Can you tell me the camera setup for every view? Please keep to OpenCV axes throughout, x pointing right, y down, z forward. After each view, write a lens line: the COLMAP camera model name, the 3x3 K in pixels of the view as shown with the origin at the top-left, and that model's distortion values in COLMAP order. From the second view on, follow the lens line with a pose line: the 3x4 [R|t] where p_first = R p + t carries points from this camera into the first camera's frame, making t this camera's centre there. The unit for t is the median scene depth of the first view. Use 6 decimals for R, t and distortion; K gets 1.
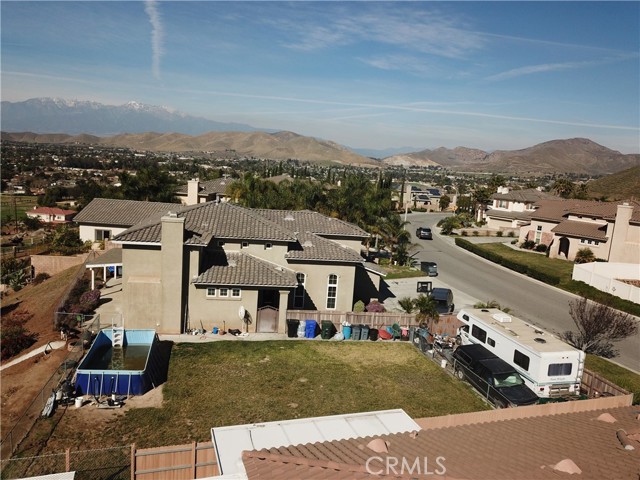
lens RADIAL K [[489.6, 0, 313.2], [0, 489.6, 245.3], [0, 0, 1]] dist [0.005828, -0.005543]
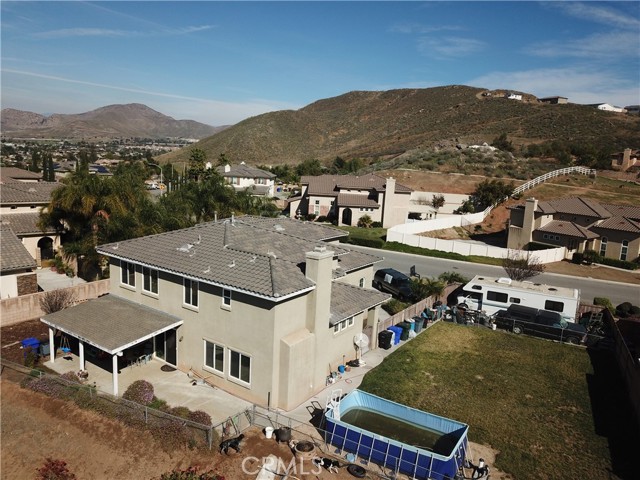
lens RADIAL K [[489.6, 0, 318.1], [0, 489.6, 234.0], [0, 0, 1]] dist [0.005828, -0.005543]
pose [[0.669319, -0.158019, 0.725977, -0.420162], [0.123330, 0.987195, 0.101172, -0.082017], [-0.732668, 0.021818, 0.680237, 0.212505]]
